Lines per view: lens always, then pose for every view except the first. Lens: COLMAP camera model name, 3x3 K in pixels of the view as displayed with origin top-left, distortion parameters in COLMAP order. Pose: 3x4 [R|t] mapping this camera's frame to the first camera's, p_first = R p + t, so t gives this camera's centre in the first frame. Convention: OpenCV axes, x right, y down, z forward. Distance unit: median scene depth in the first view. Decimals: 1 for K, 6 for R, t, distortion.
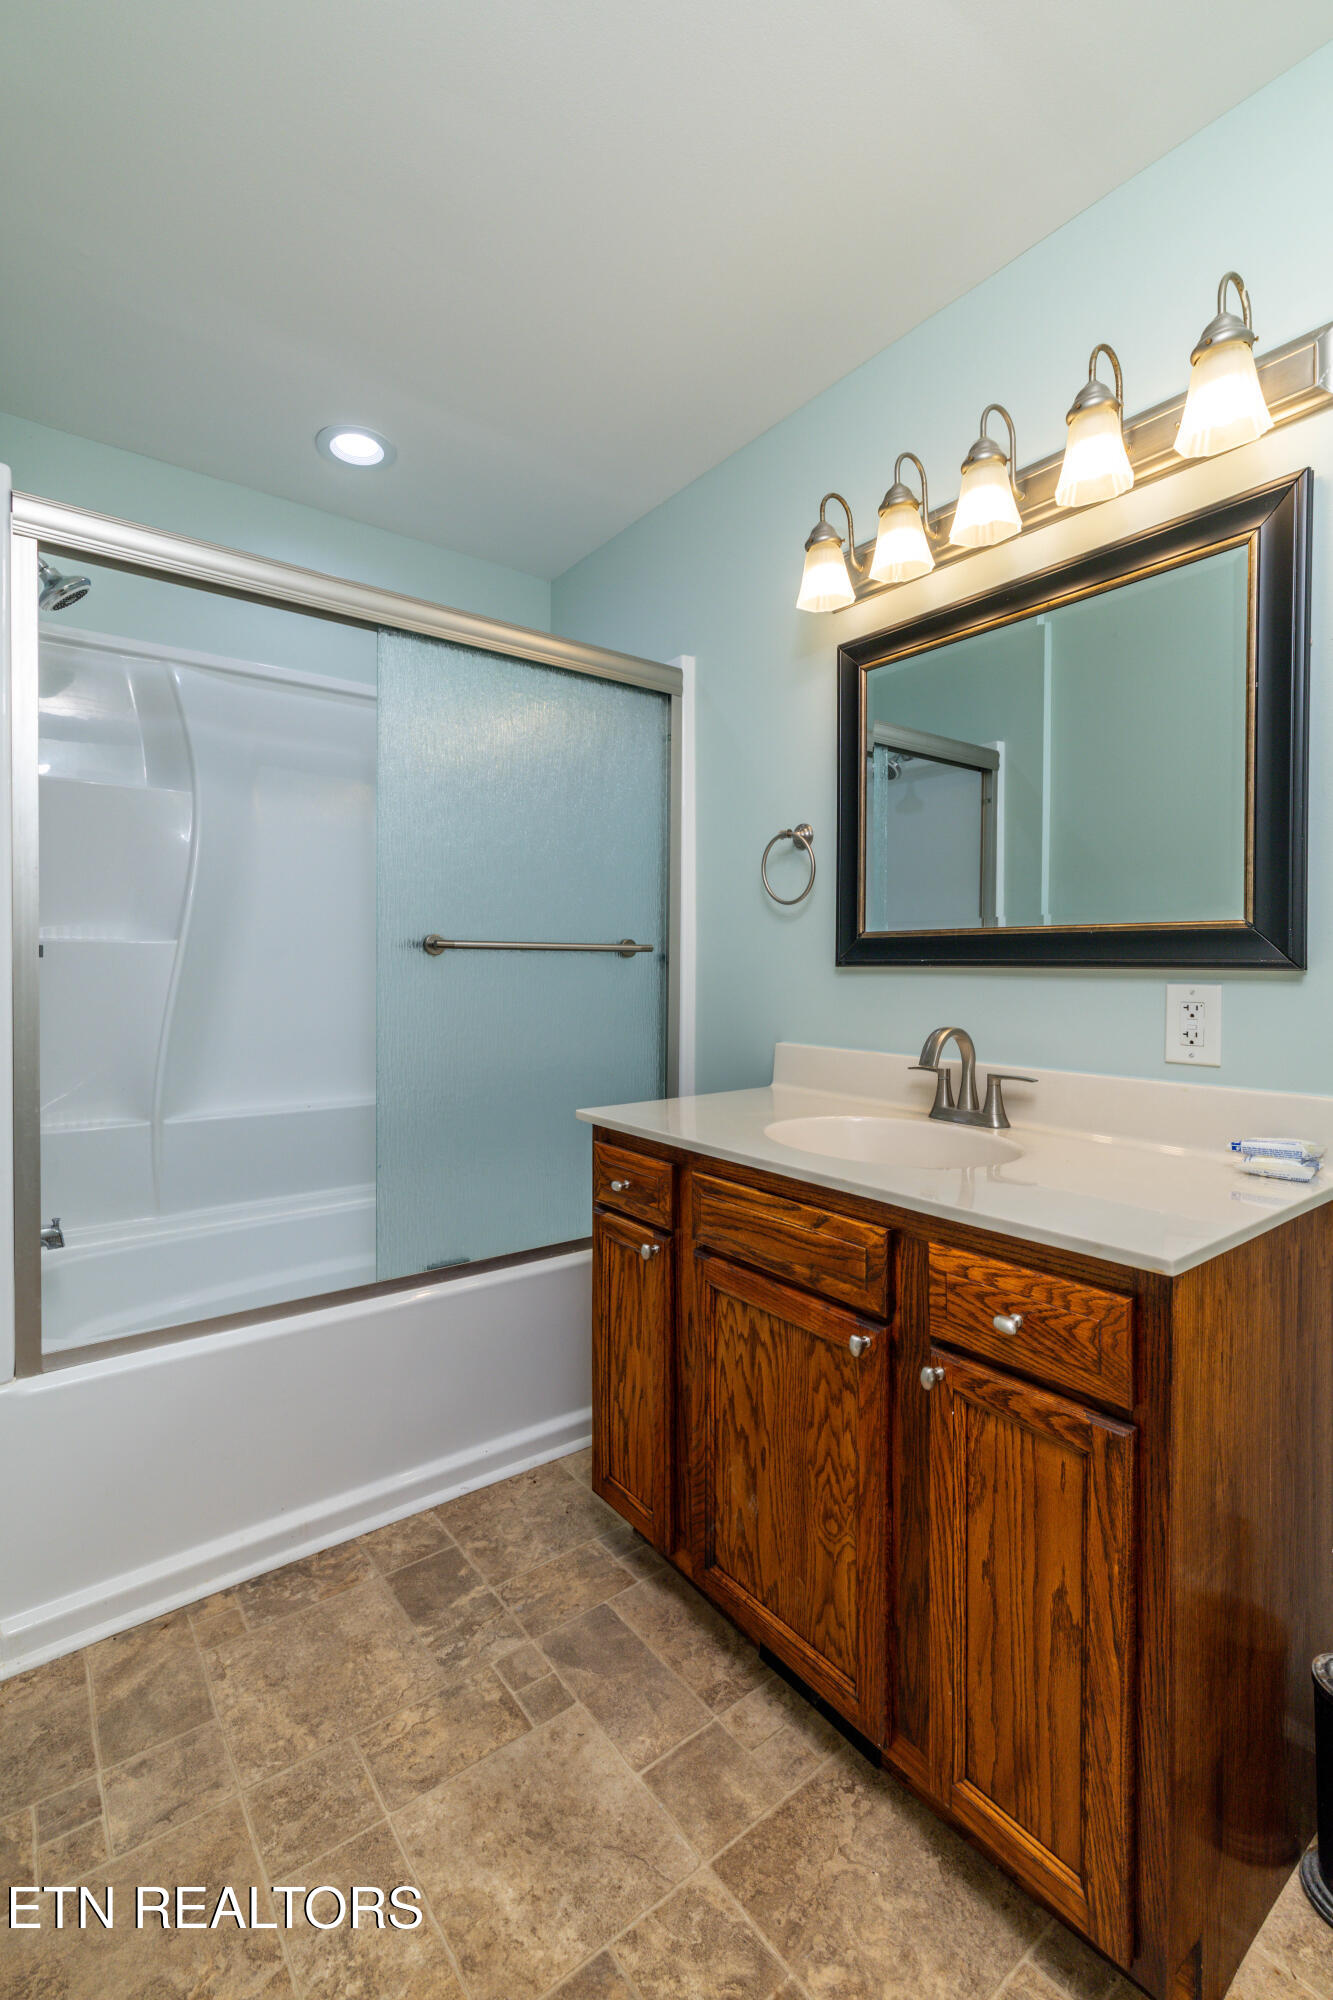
lens RADIAL K [[884.6, 0, 699.7], [0, 884.6, 985.6], [0, 0, 1]] dist [-0.002781, 0.002649]
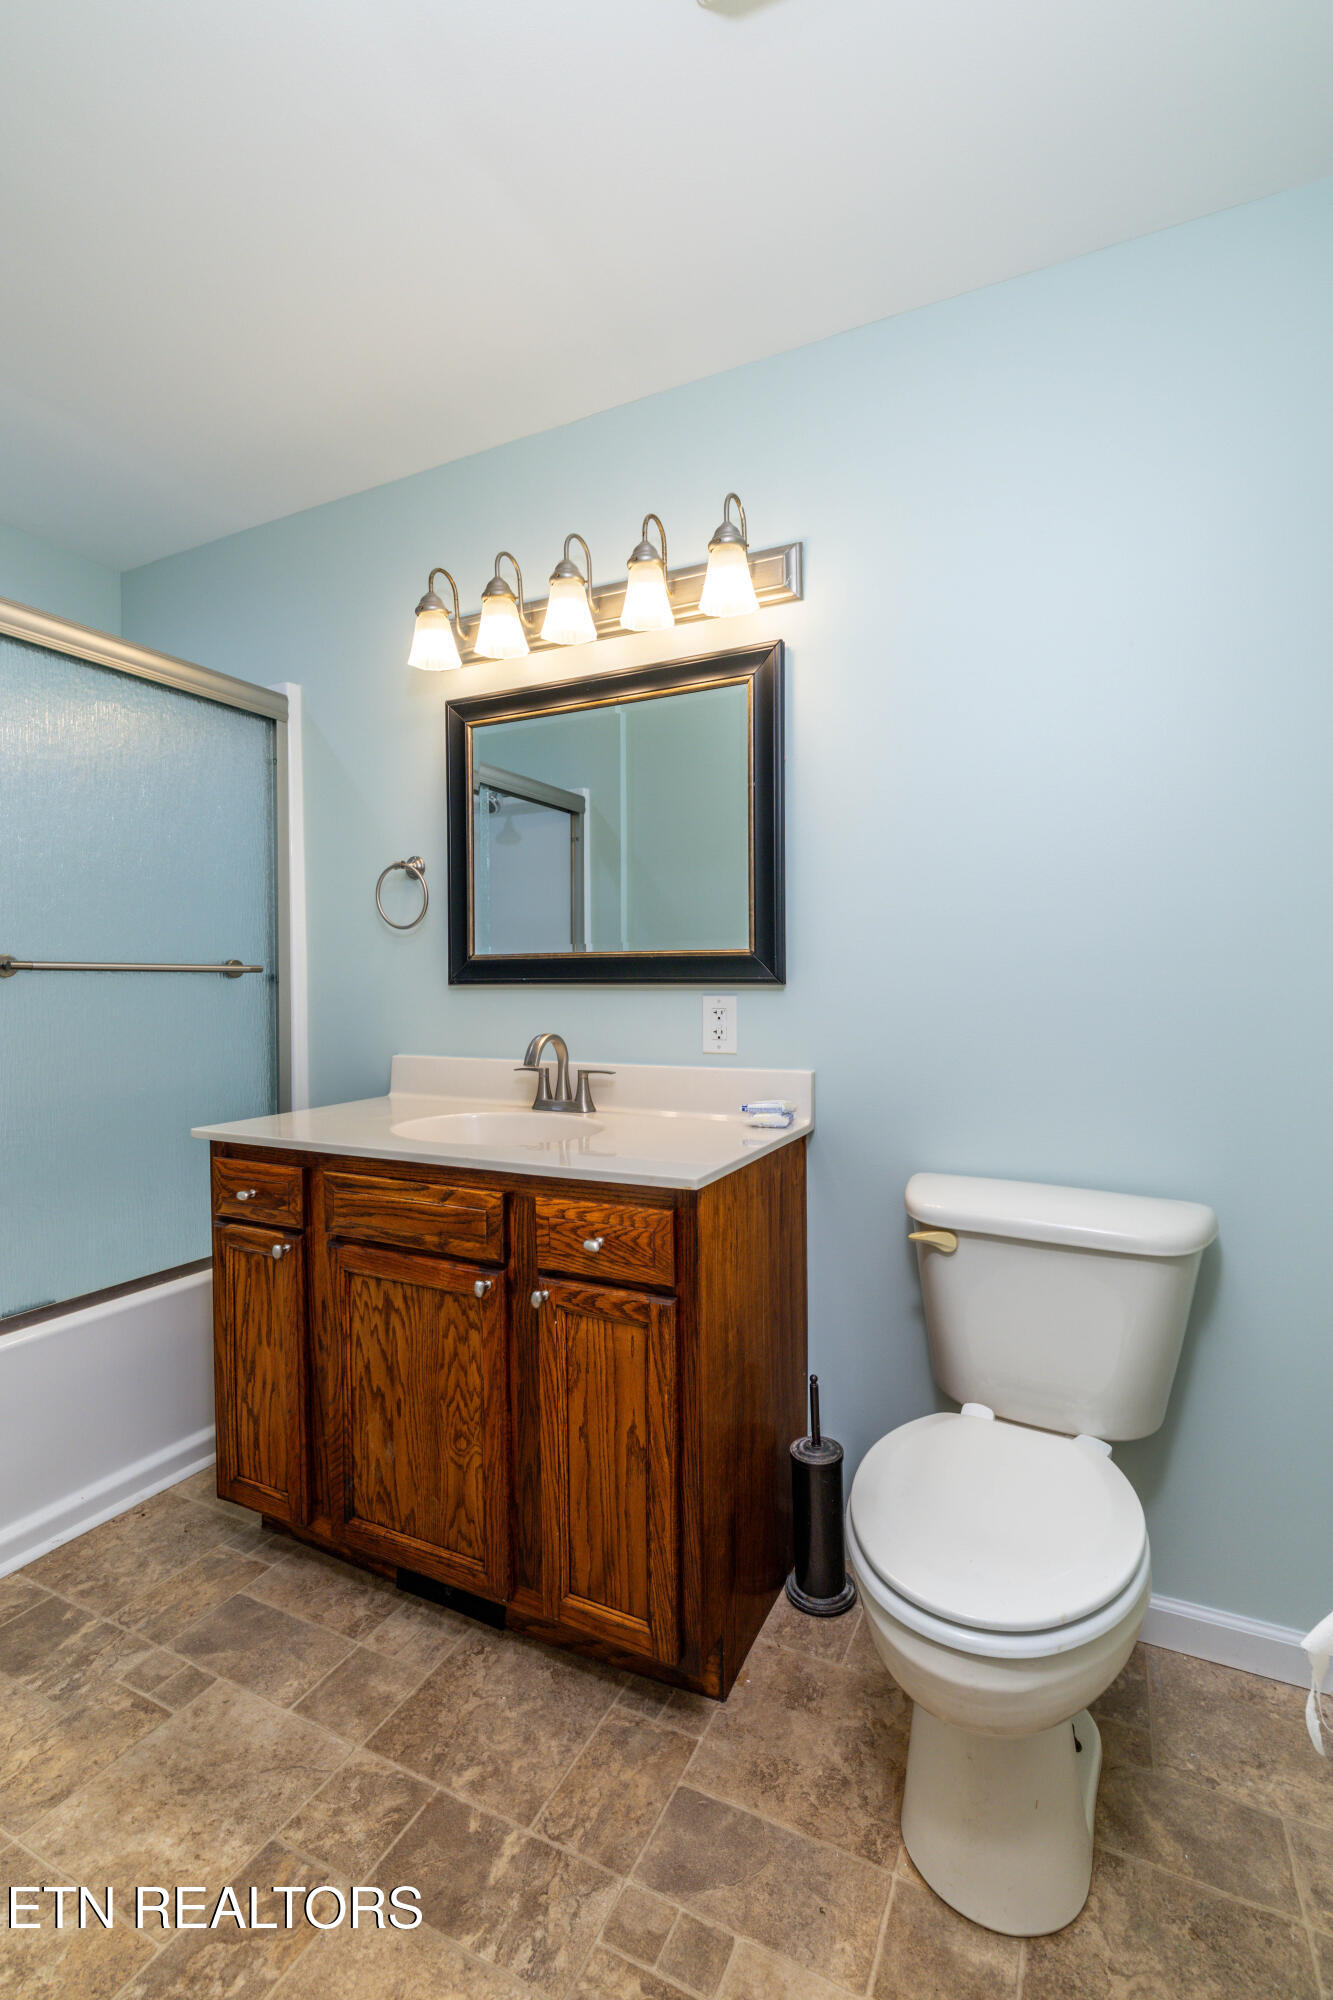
lens RADIAL K [[884.6, 0, 670.6], [0, 884.6, 996.6], [0, 0, 1]] dist [-0.002781, 0.002649]
pose [[0.914688, -0.013882, 0.403923, -0.060413], [0.017580, 0.999831, -0.005450, 0.005768], [-0.403779, 0.012086, 0.914777, -0.205050]]
